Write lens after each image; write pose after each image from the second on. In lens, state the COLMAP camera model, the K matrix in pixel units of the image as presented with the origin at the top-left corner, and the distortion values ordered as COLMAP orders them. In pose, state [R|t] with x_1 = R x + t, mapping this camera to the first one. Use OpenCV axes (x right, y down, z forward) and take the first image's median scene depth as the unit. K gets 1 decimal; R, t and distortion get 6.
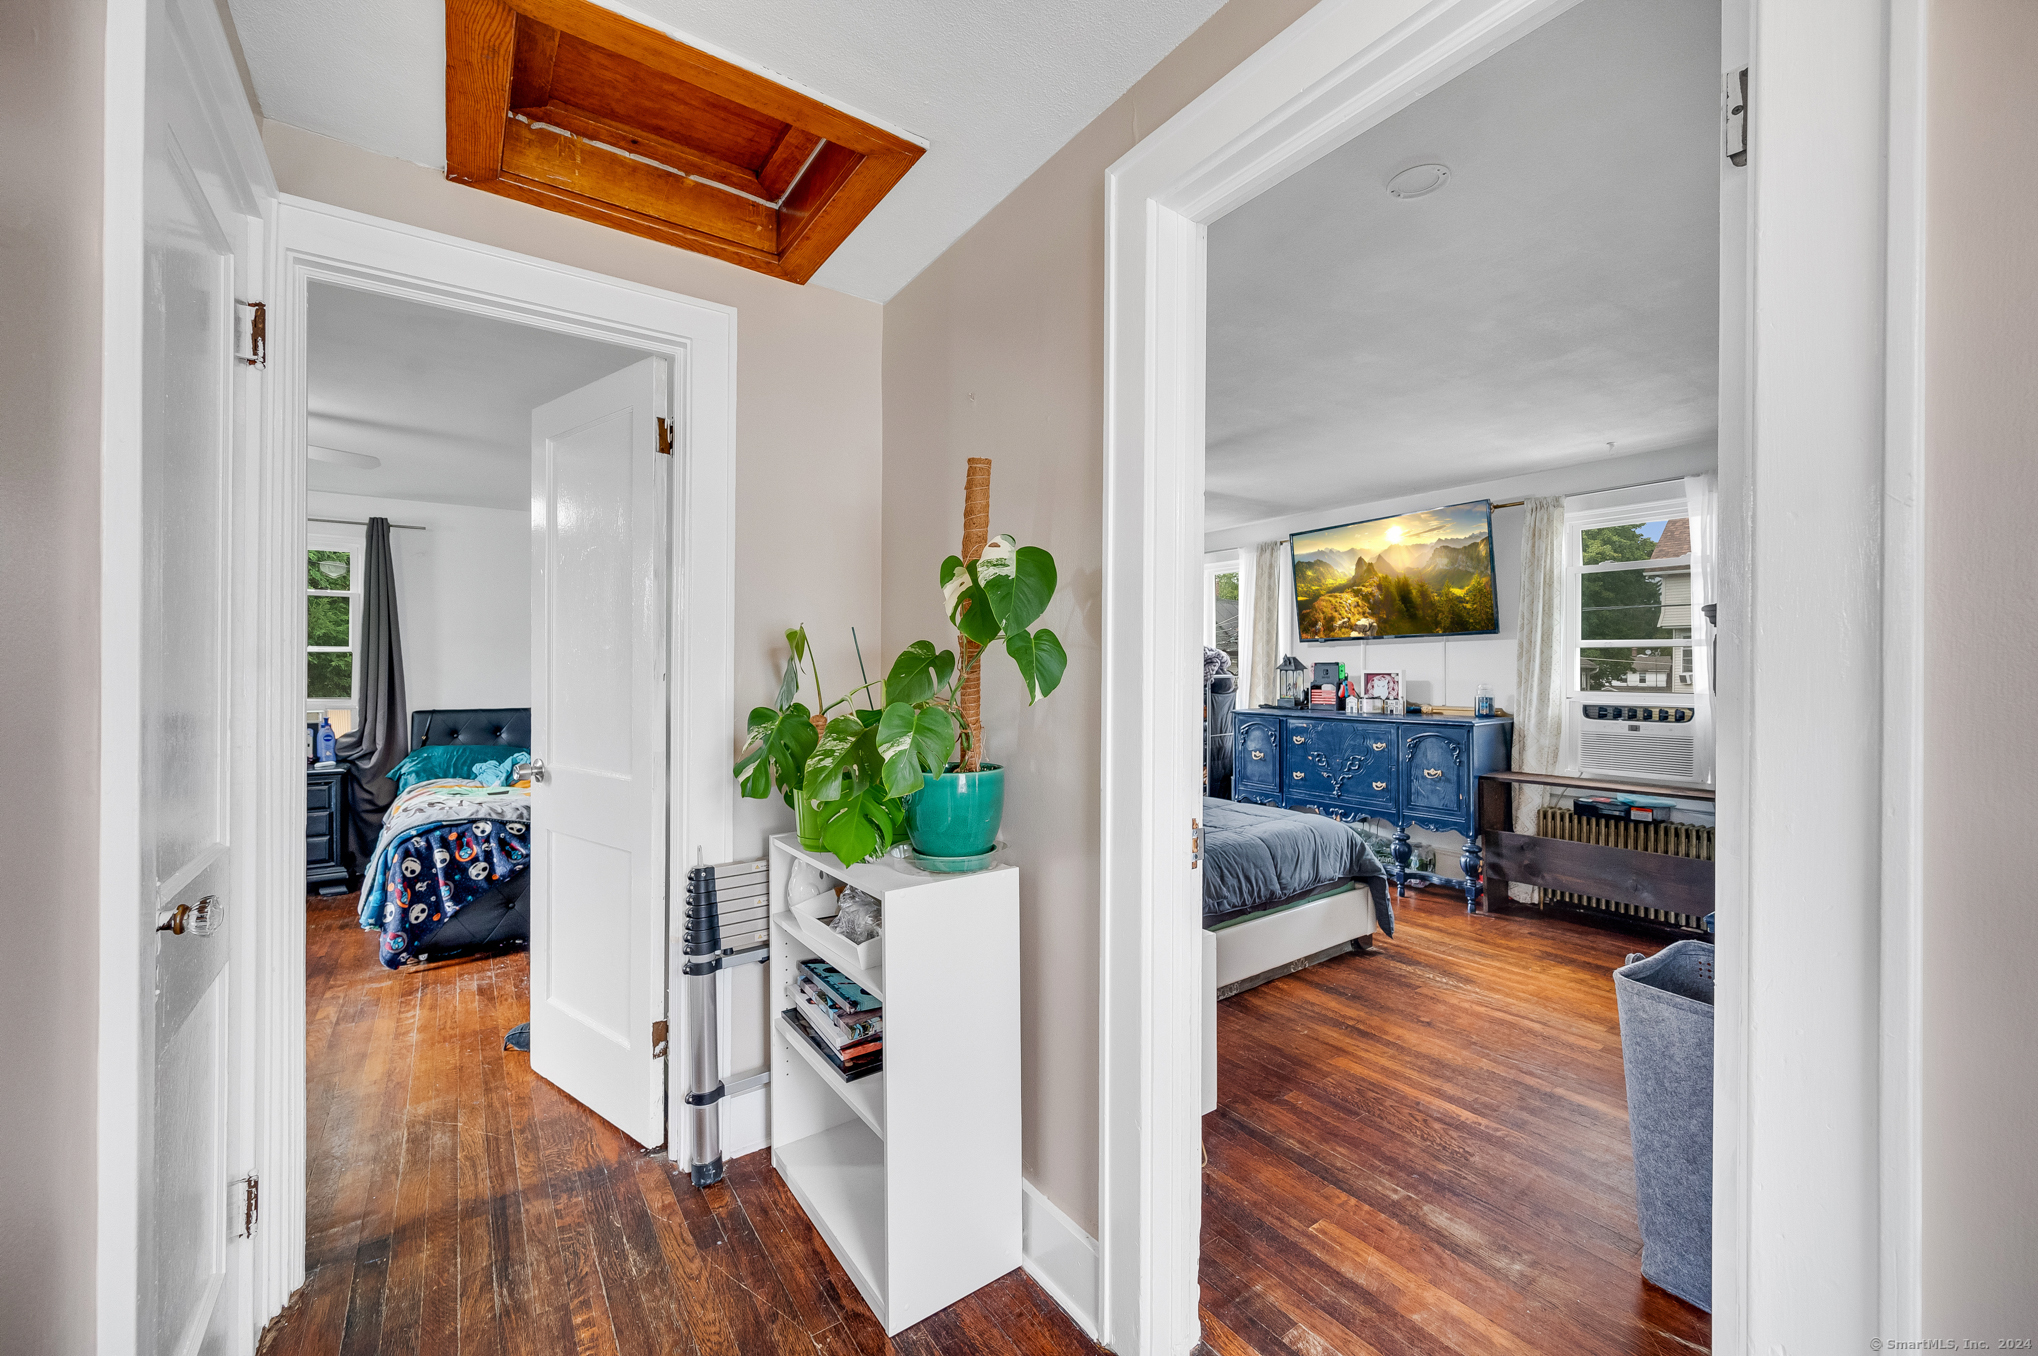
lens RADIAL K [[806.5, 0, 1017.6], [0, 806.5, 671.9], [0, 0, 1]] dist [0.003312, -0.000206]
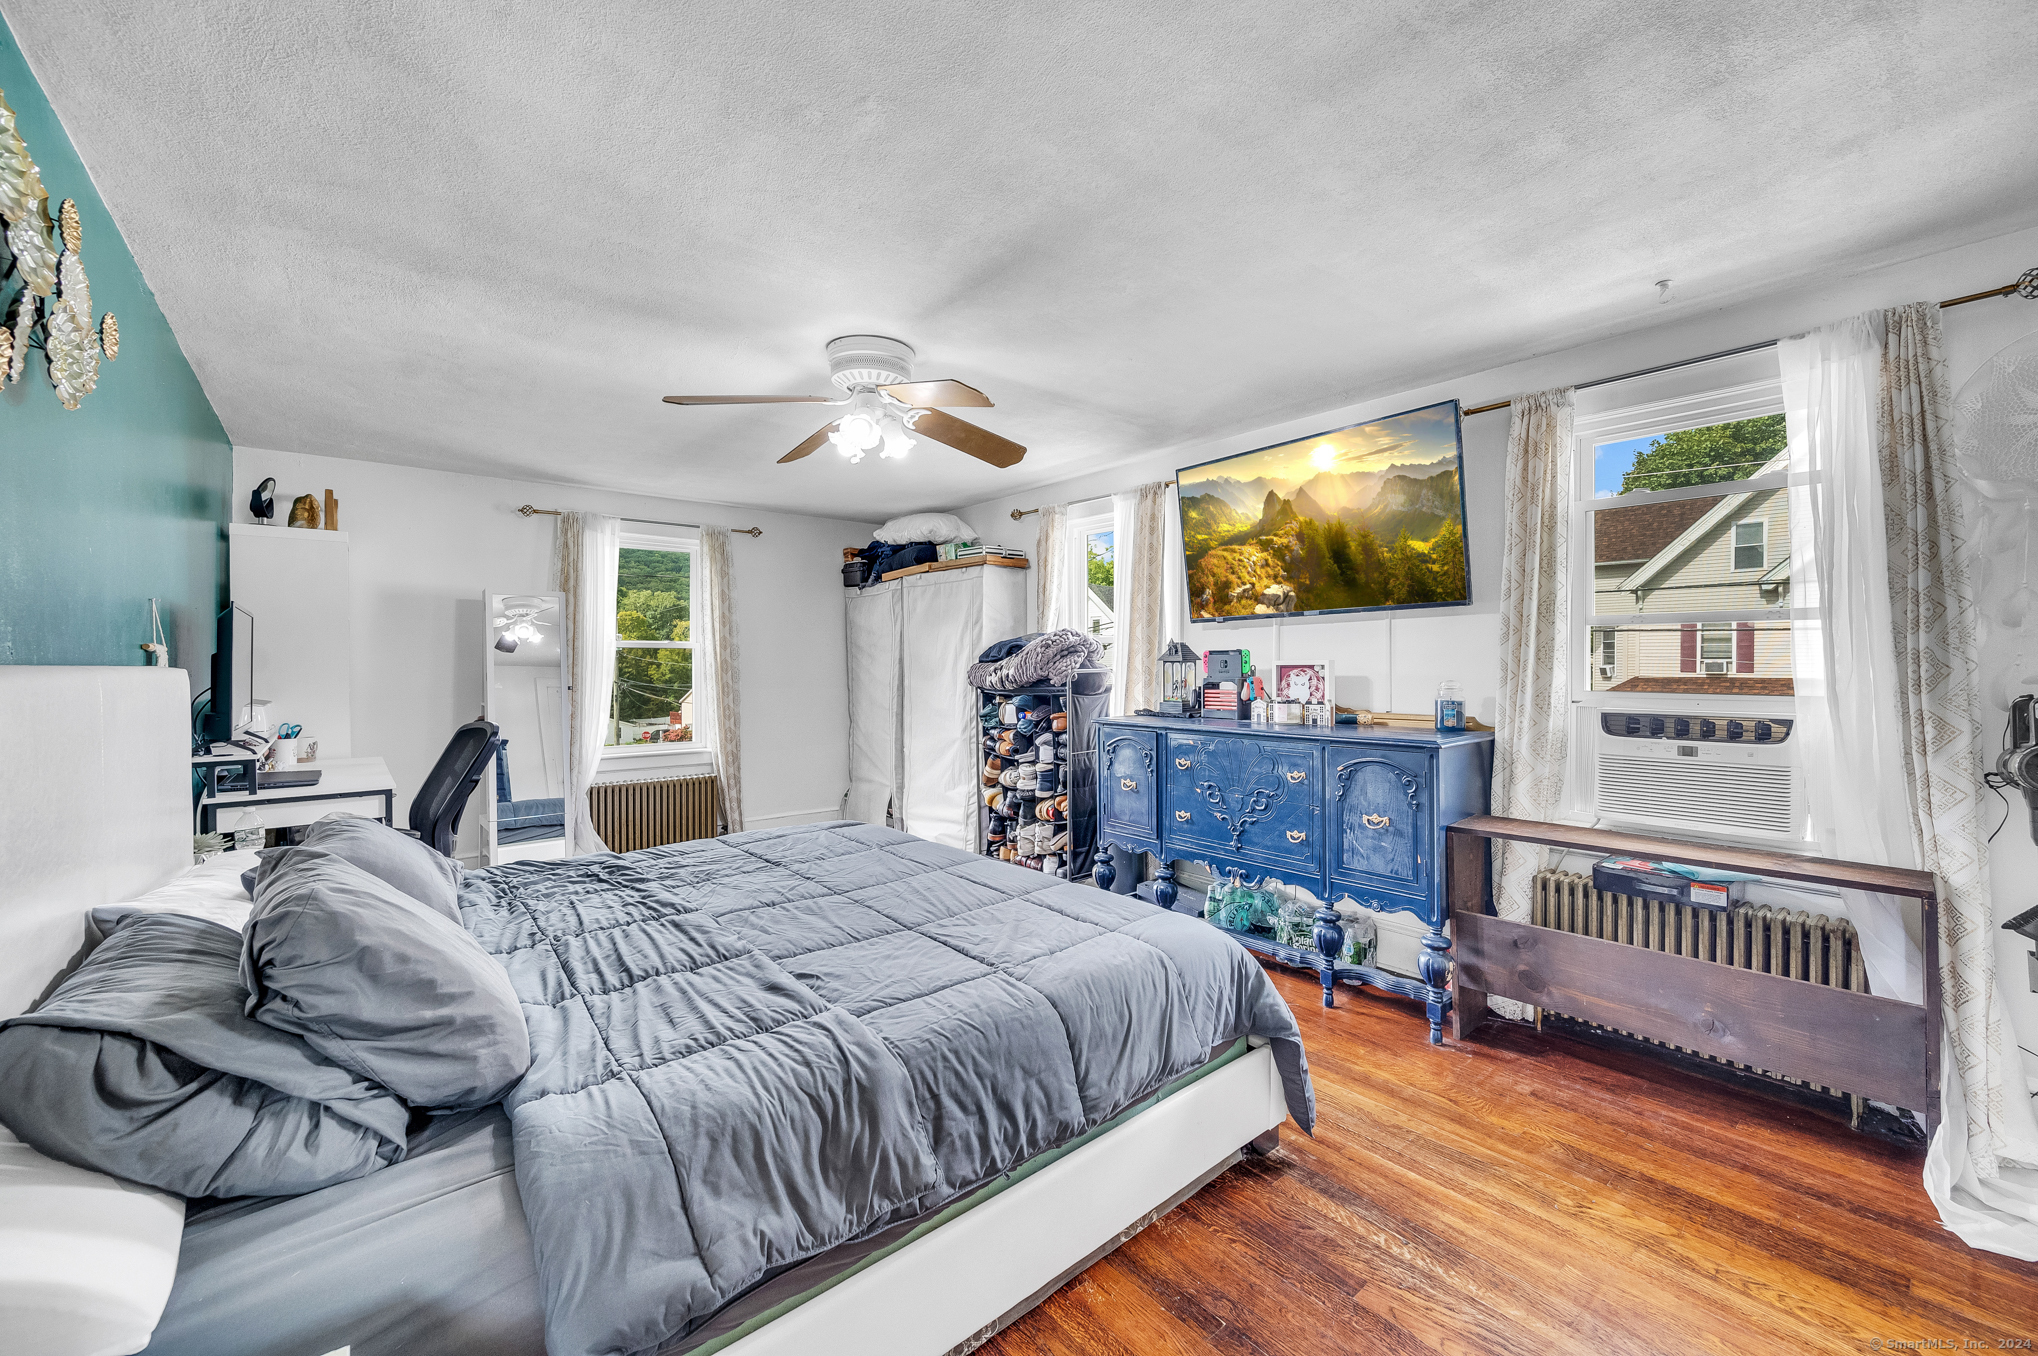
lens RADIAL K [[806.5, 0, 1021.6], [0, 806.5, 671.6], [0, 0, 1]] dist [0.003312, -0.000206]
pose [[0.996963, -0.002613, 0.077828, 0.202180], [0.002172, 0.999981, 0.005751, 0.003022], [-0.077841, -0.005565, 0.996950, 0.420778]]
